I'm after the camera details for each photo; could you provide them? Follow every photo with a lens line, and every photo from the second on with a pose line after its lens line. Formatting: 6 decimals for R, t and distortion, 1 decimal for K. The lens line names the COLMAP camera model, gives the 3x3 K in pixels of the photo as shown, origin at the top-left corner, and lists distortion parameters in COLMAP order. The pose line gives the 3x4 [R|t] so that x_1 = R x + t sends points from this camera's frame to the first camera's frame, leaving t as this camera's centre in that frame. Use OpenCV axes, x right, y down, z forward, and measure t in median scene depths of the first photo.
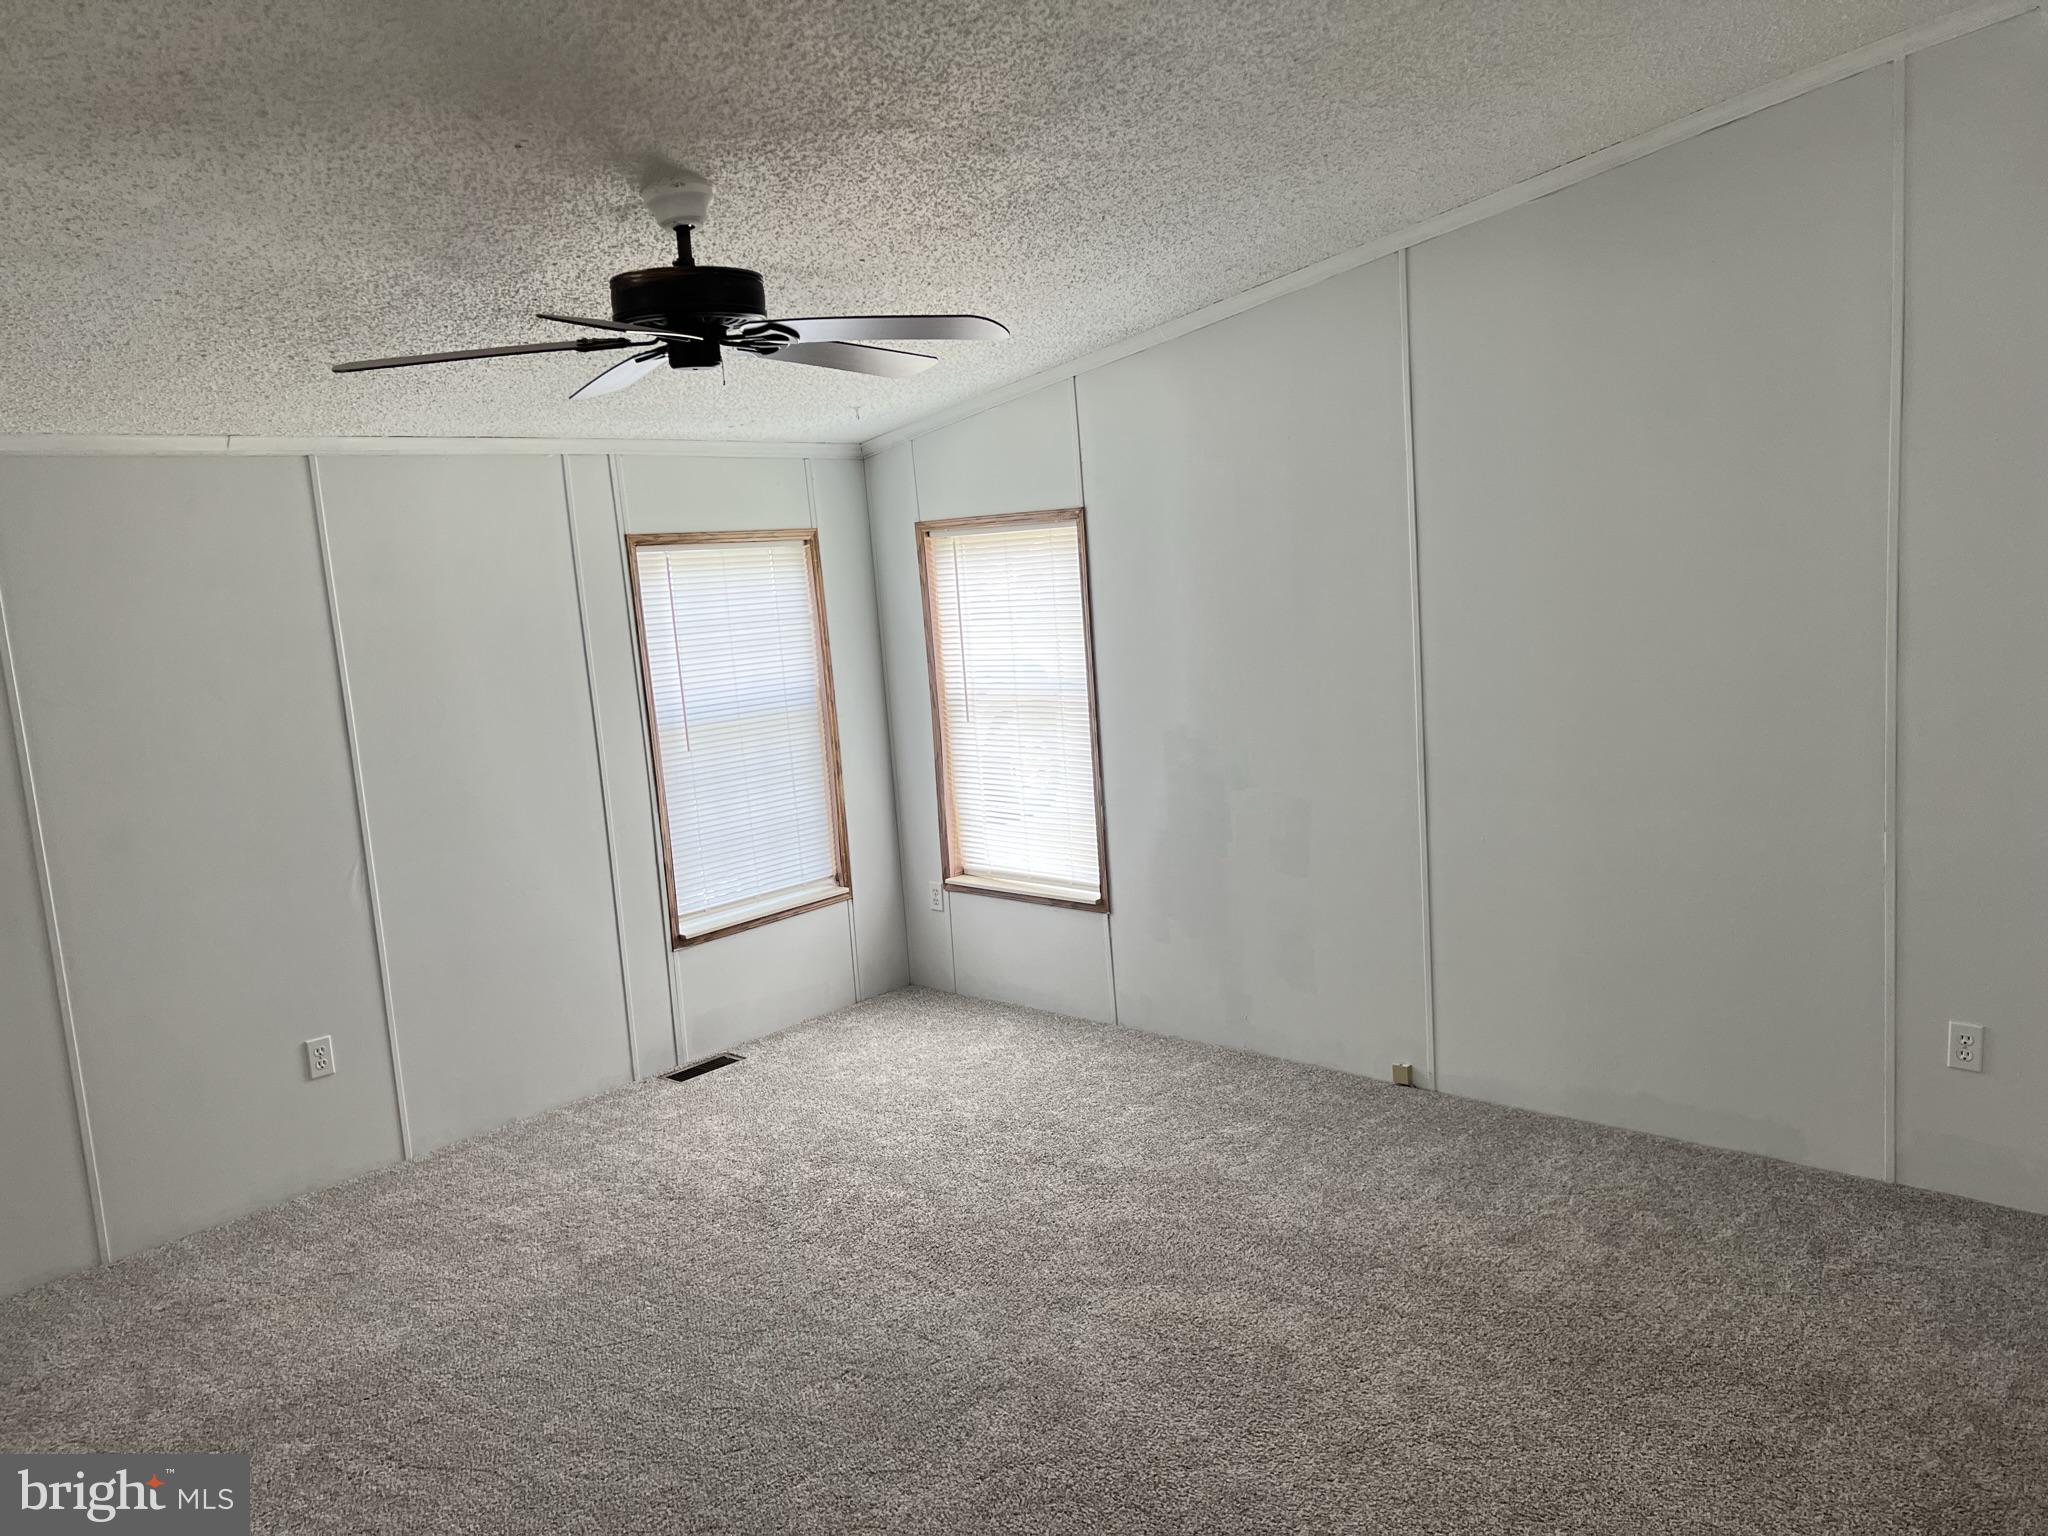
lens RADIAL K [[1554.6, 0, 1028.0], [0, 1554.6, 777.6], [0, 0, 1]] dist [0.058855, -0.068422]
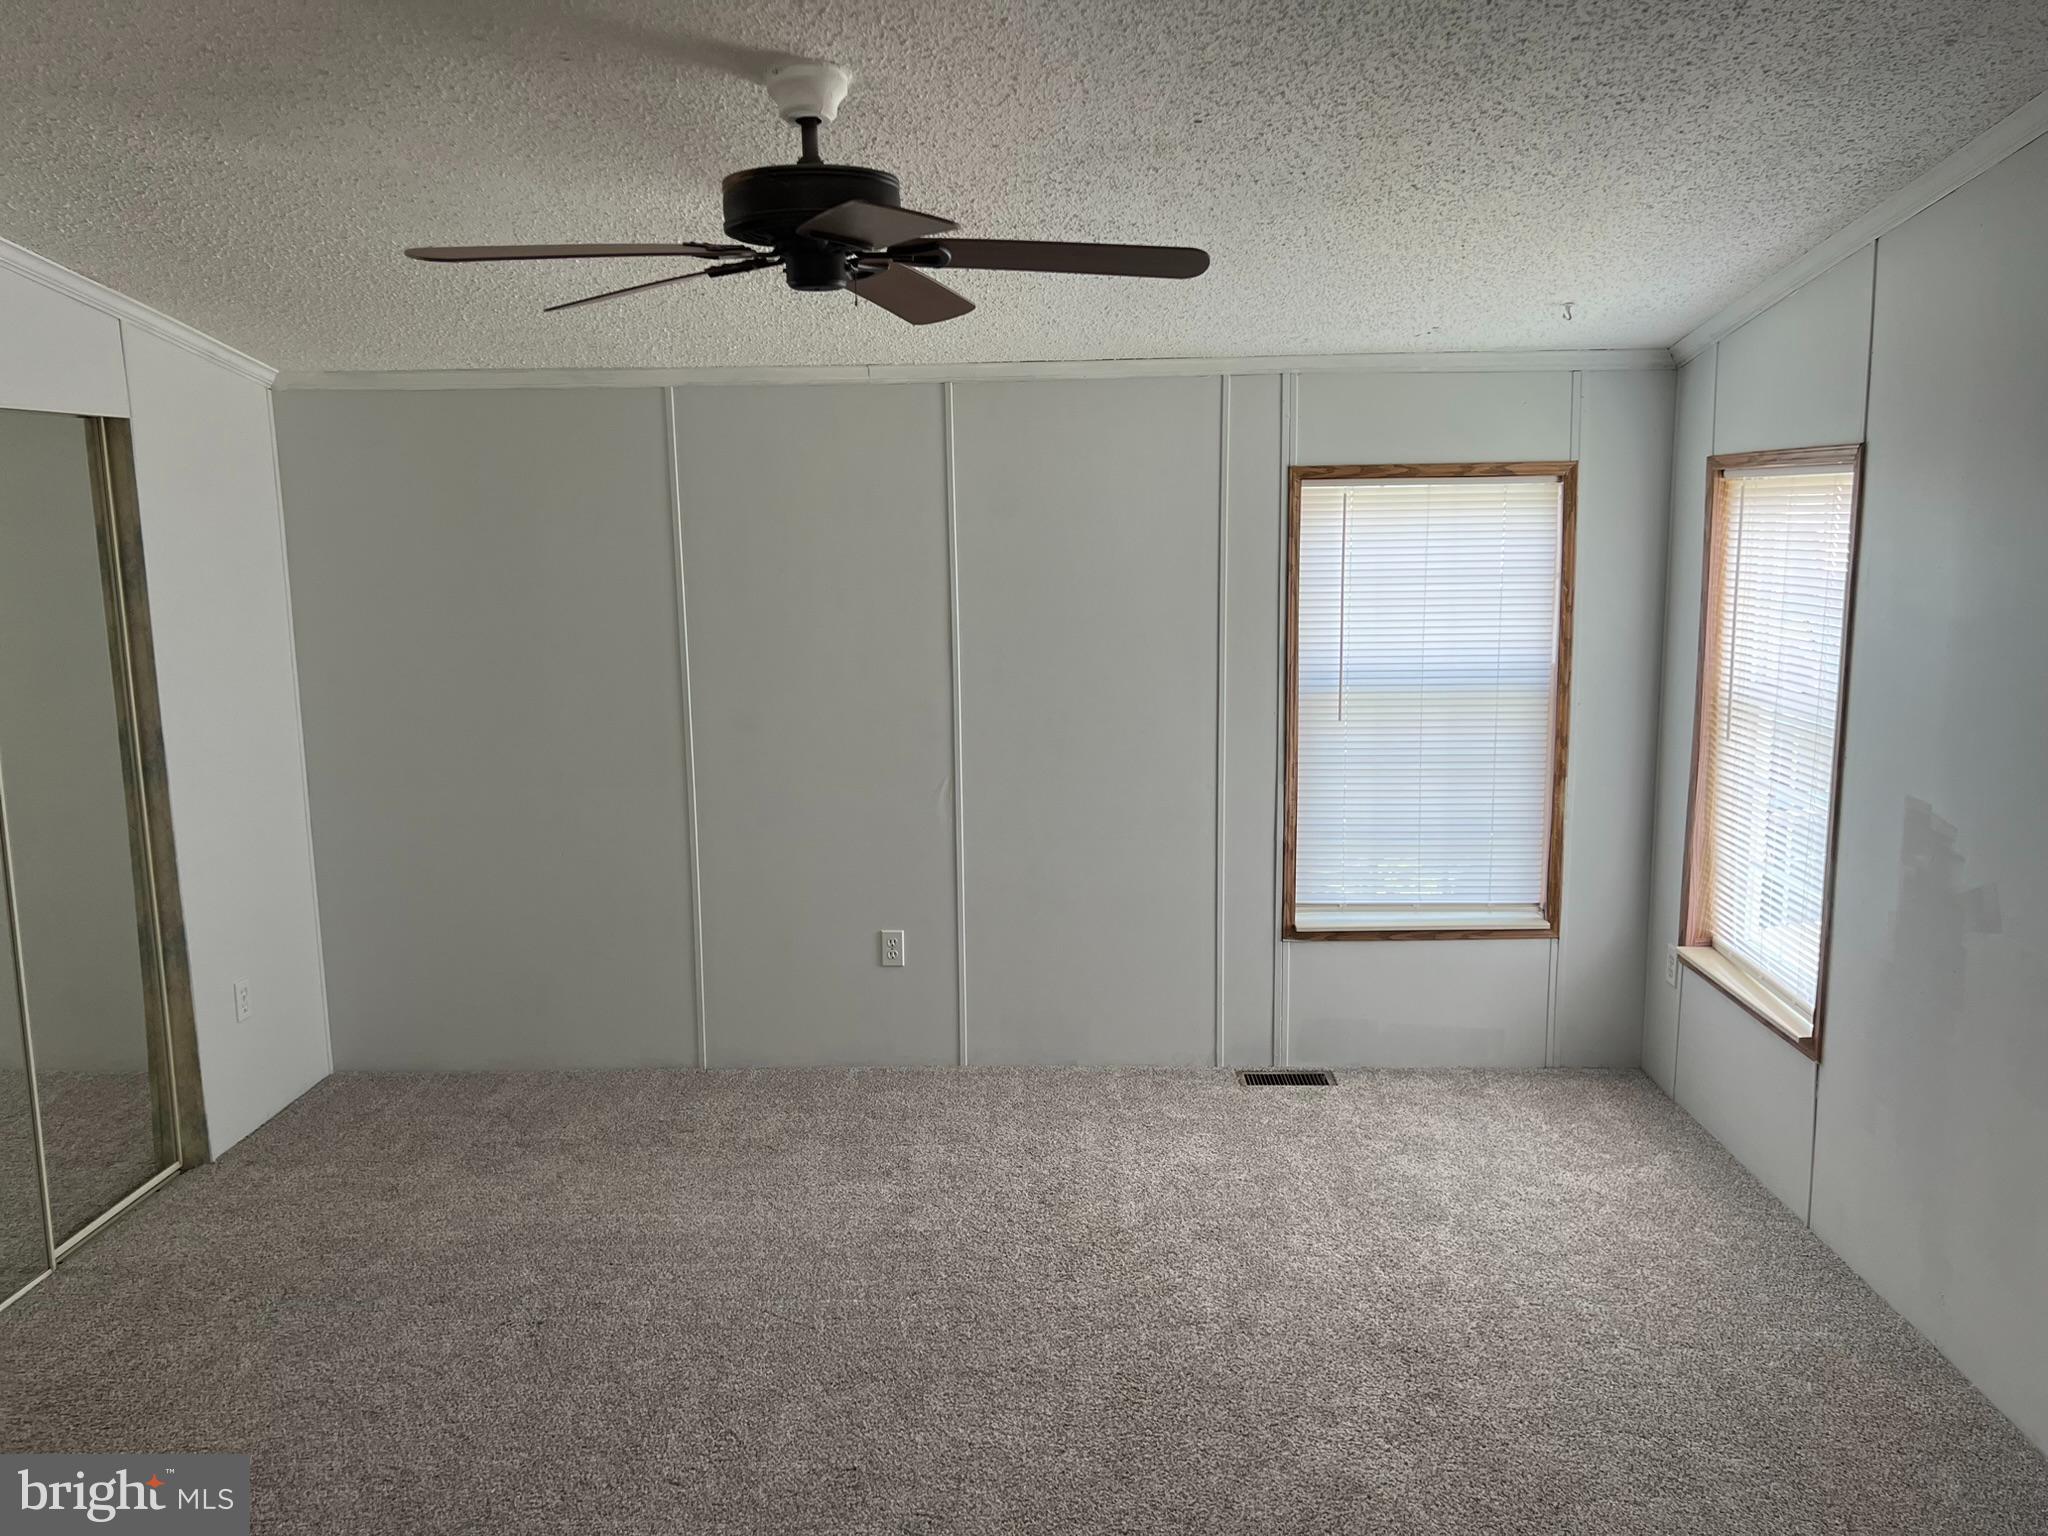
lens RADIAL K [[1550.3, 0, 1024.9], [0, 1550.3, 773.3], [0, 0, 1]] dist [0.109877, -0.122202]
pose [[0.641264, 0.184810, -0.744732, 0.323959], [-0.138822, 0.982489, 0.124276, -0.072734], [0.754658, 0.023691, 0.655690, 0.311143]]
